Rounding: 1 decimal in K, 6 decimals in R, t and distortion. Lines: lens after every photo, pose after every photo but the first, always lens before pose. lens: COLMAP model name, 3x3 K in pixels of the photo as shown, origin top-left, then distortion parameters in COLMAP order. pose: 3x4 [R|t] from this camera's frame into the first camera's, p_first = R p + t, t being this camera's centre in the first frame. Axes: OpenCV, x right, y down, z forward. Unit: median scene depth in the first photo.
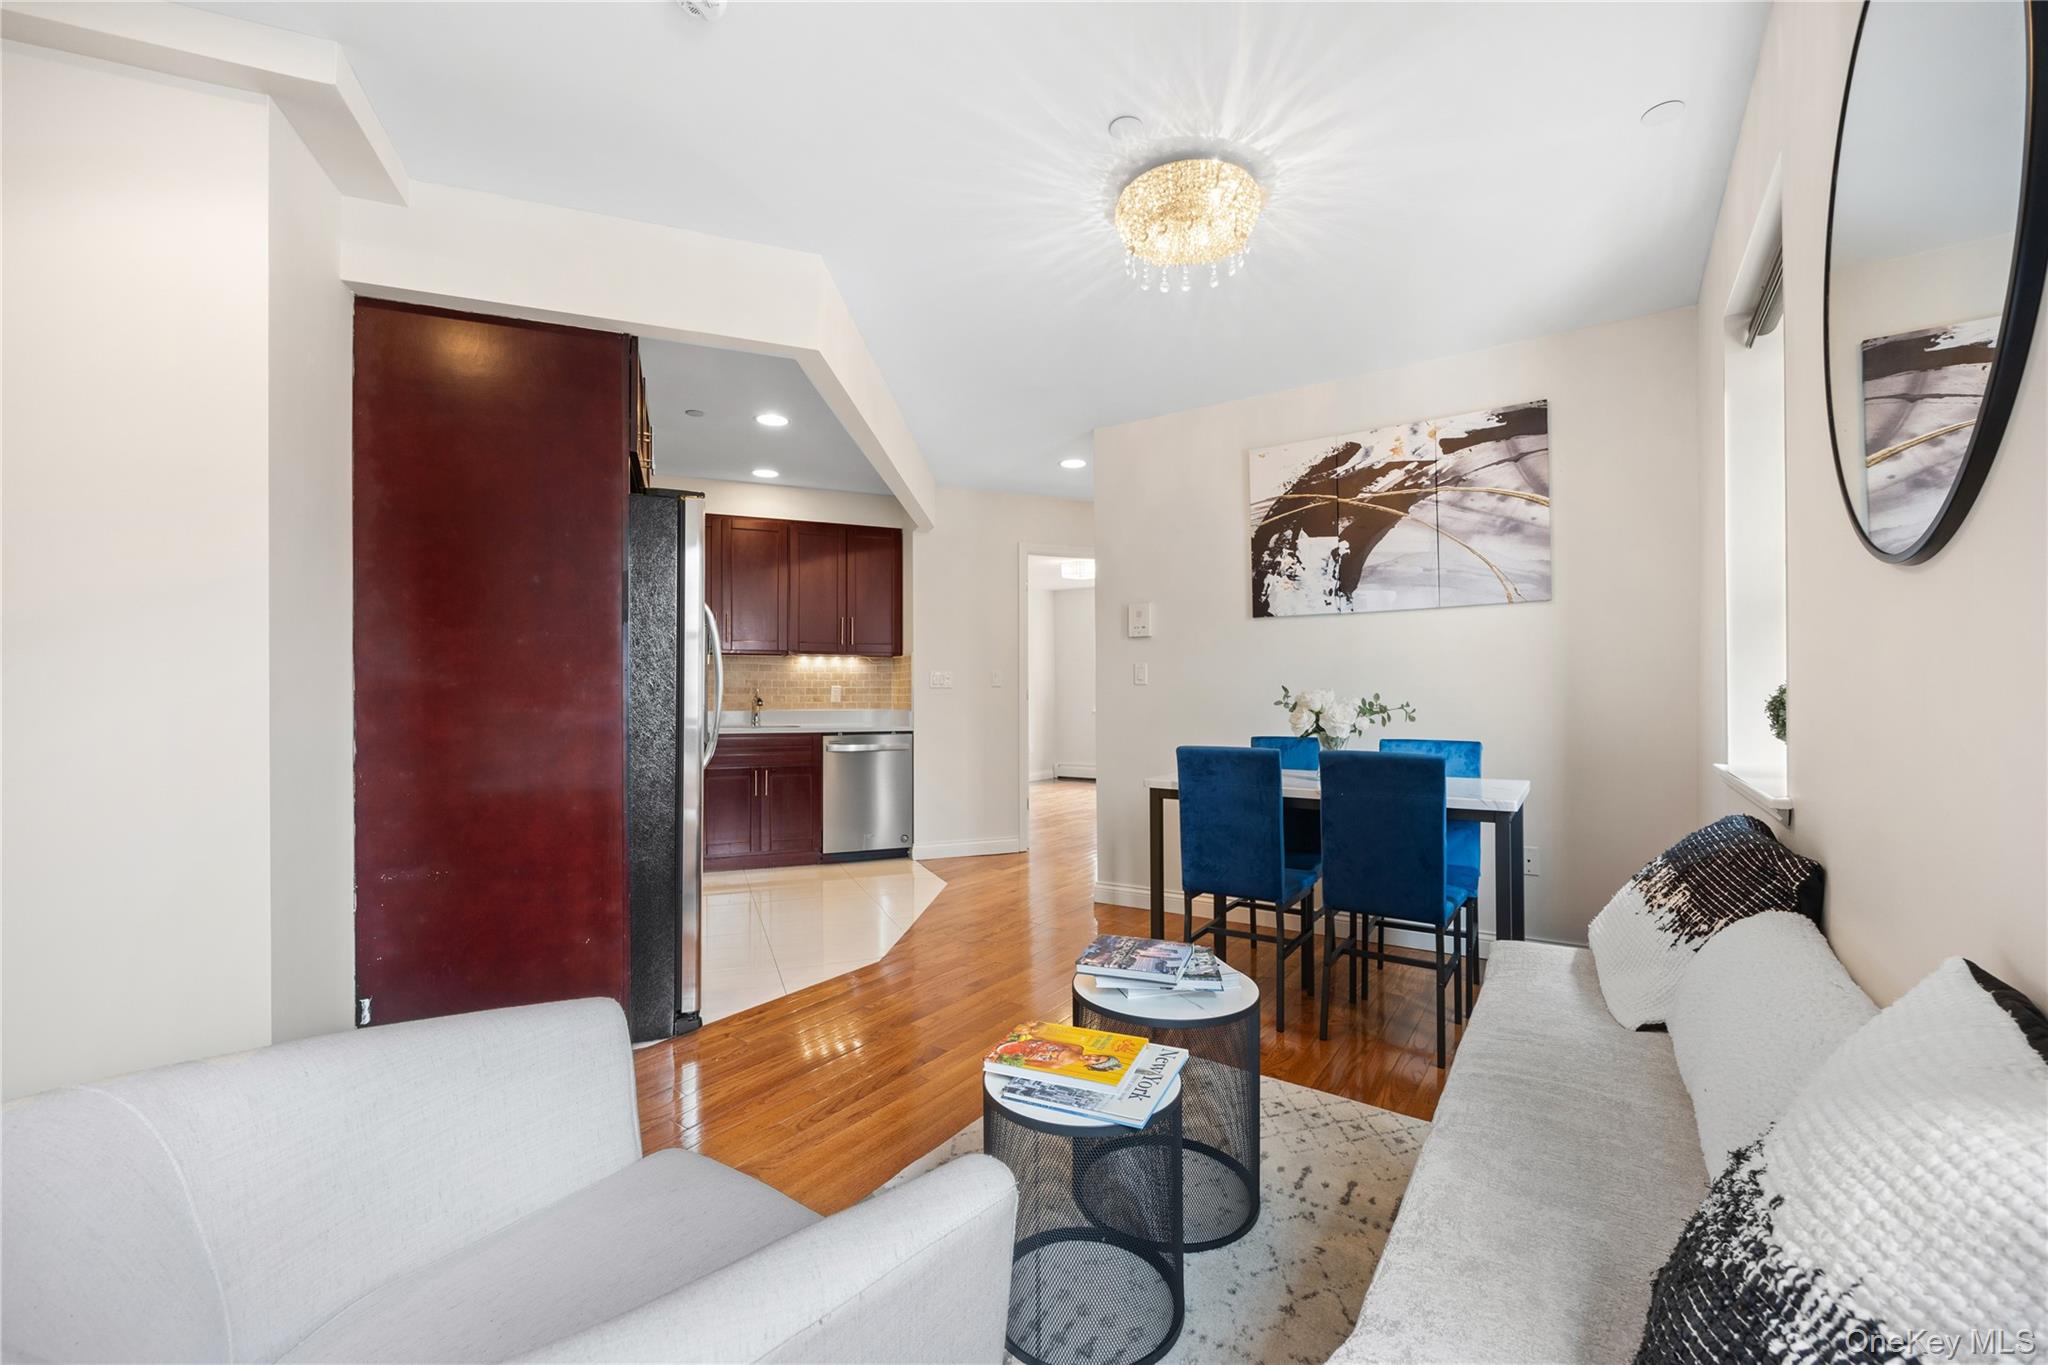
lens RADIAL K [[830.2, 0, 1030.7], [0, 830.2, 692.7], [0, 0, 1]] dist [-0.000863, -0.001197]
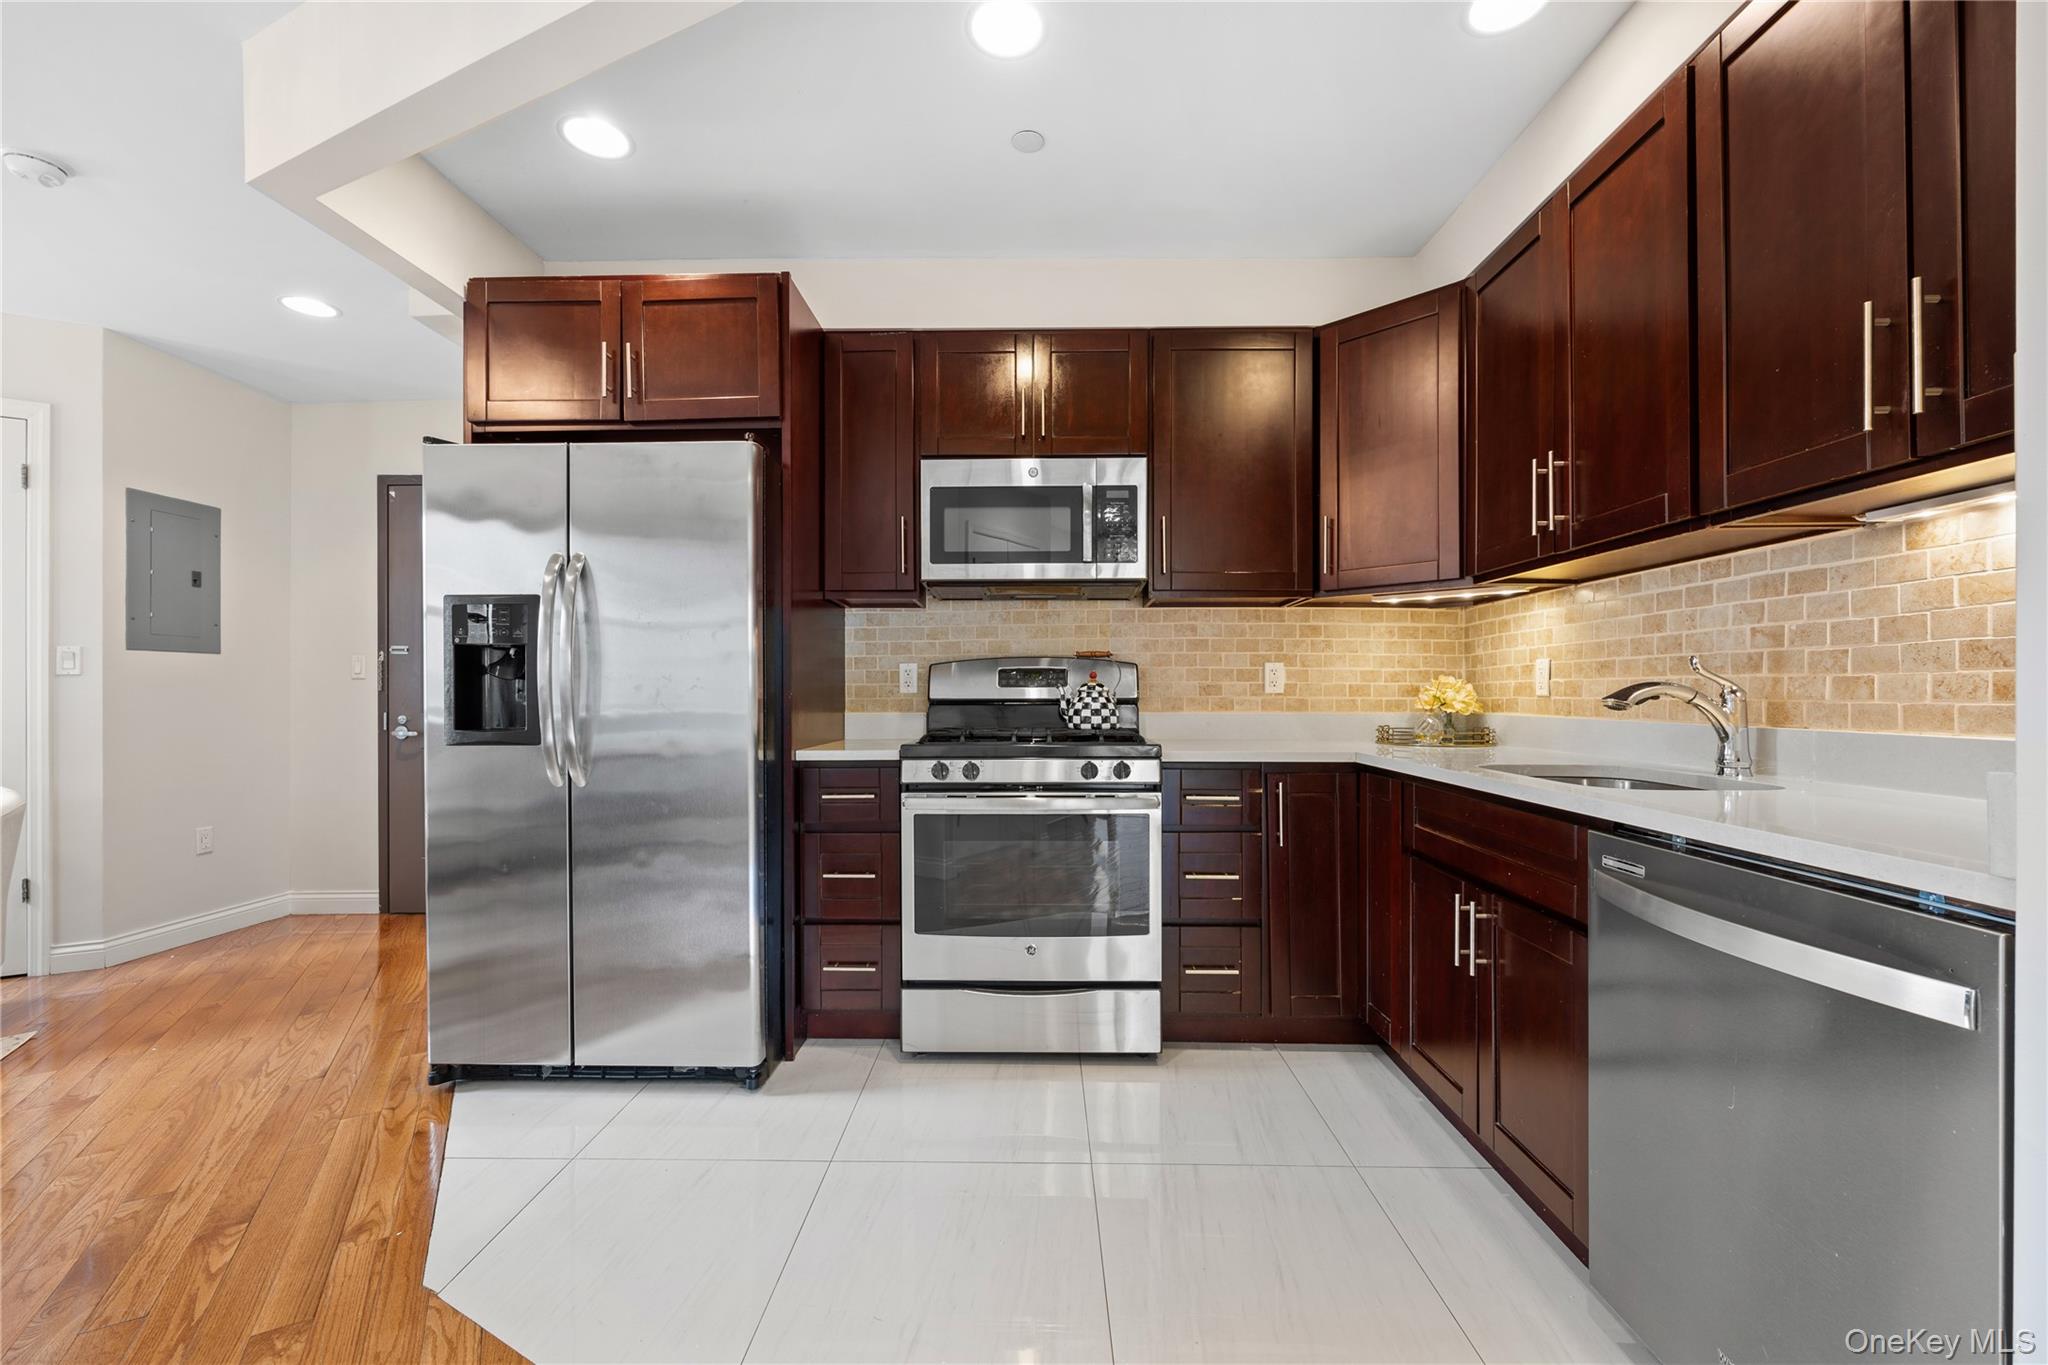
lens RADIAL K [[830.2, 0, 1064.9], [0, 830.2, 692.1], [0, 0, 1]] dist [-0.000863, -0.001197]
pose [[-0.398888, 0.001552, -0.916998, 0.072604], [0.005371, 0.999985, -0.000644, 0.011376], [0.916984, -0.005182, -0.398891, 1.374554]]
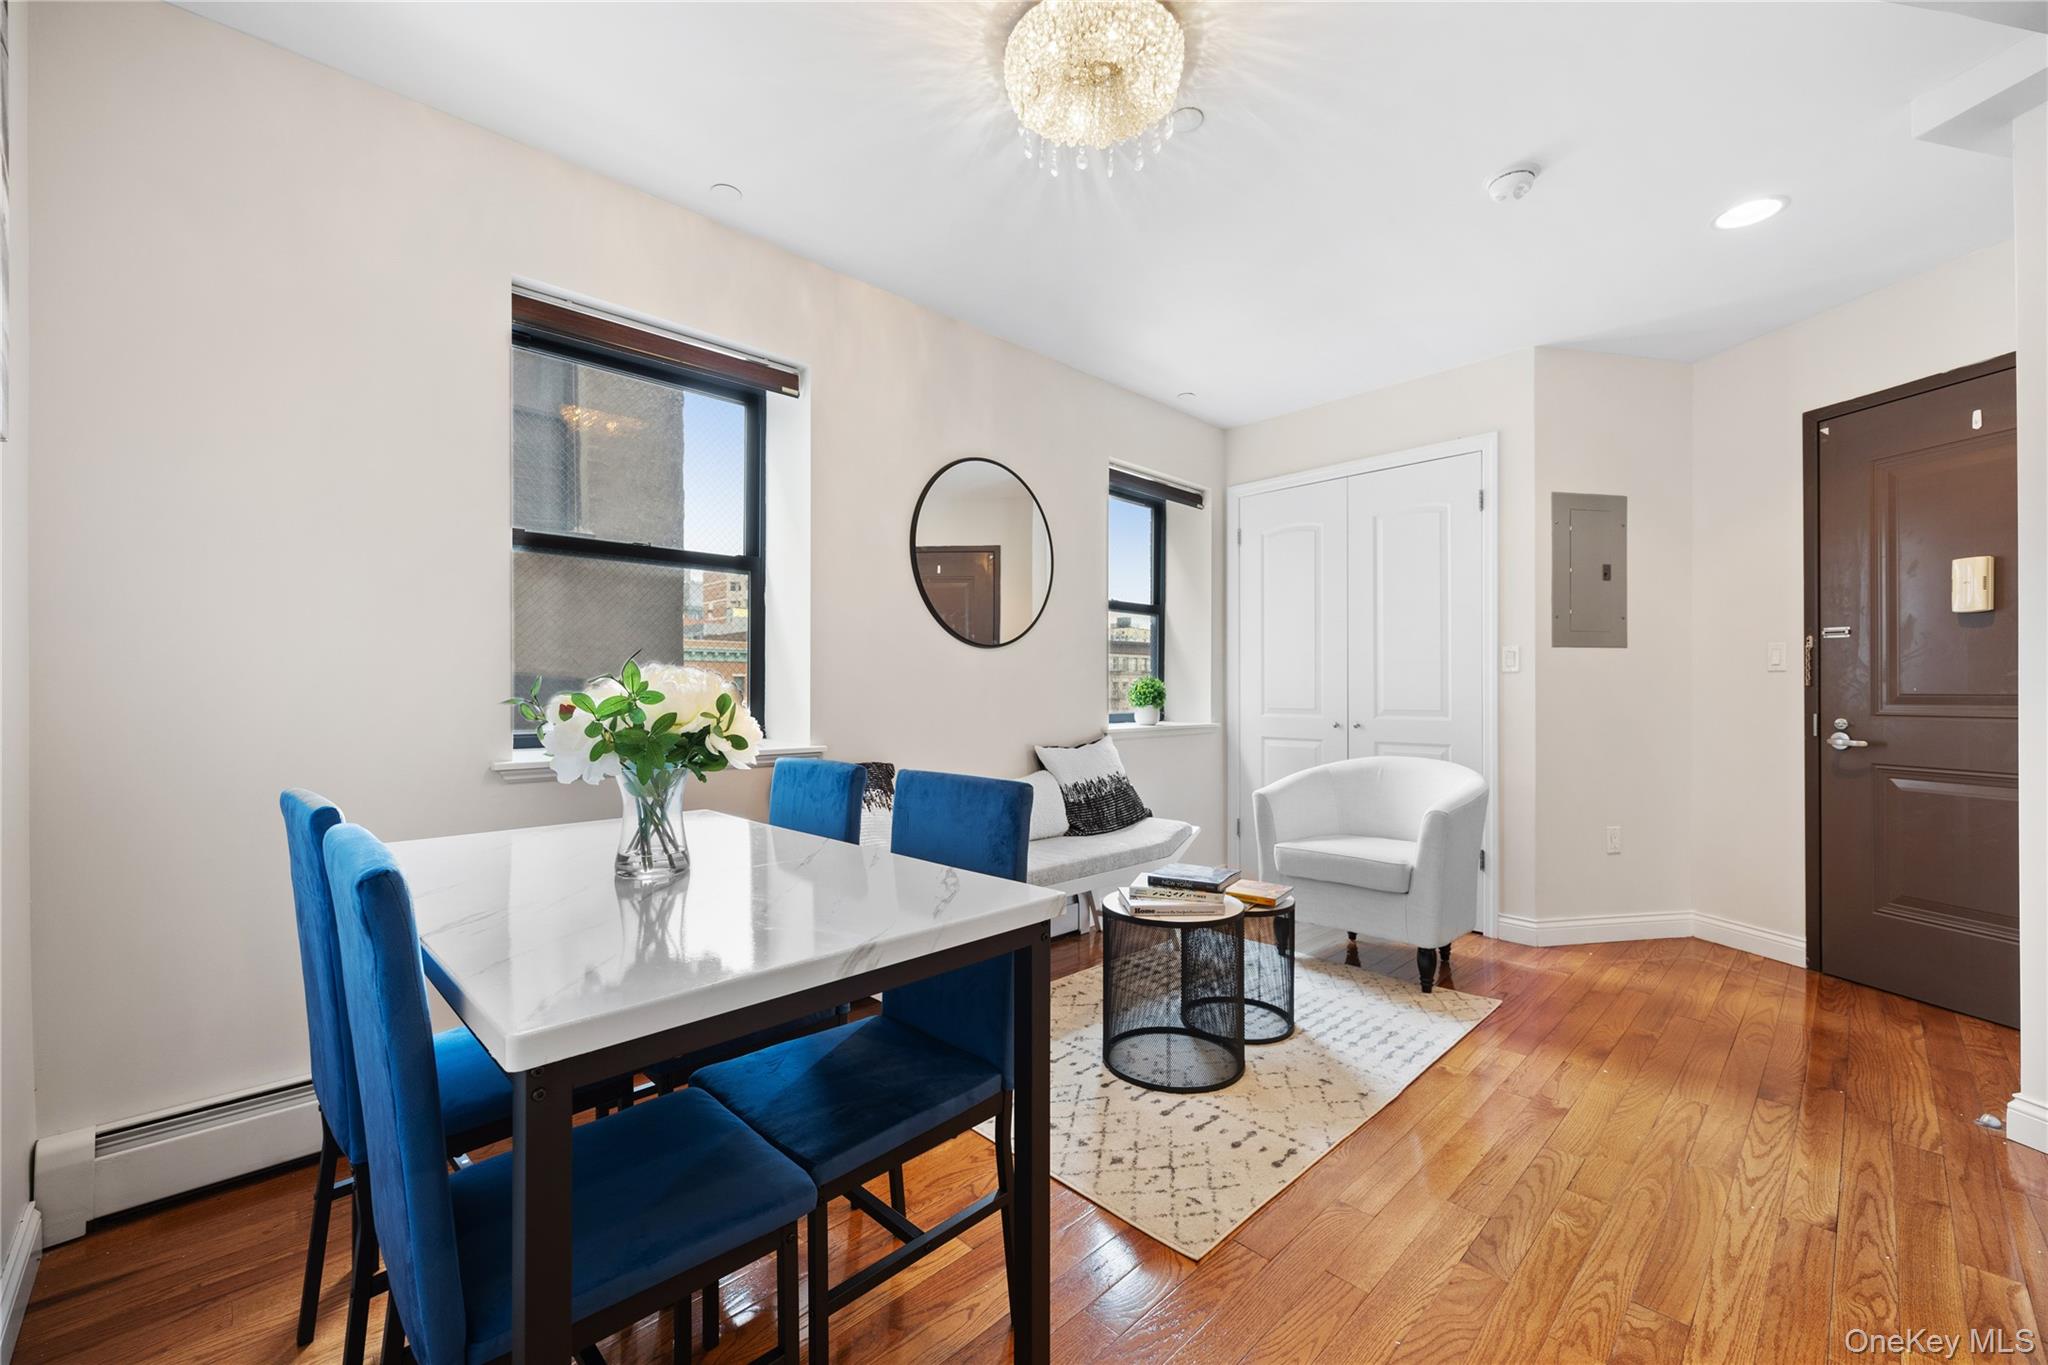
lens RADIAL K [[830.2, 0, 1015.8], [0, 830.2, 687.4], [0, 0, 1]] dist [-0.000863, -0.001197]
pose [[-0.979518, 0.002784, 0.201337, 0.062088], [0.001871, 0.999987, -0.004721, 0.008270], [-0.201348, -0.004248, -0.979511, 1.124938]]
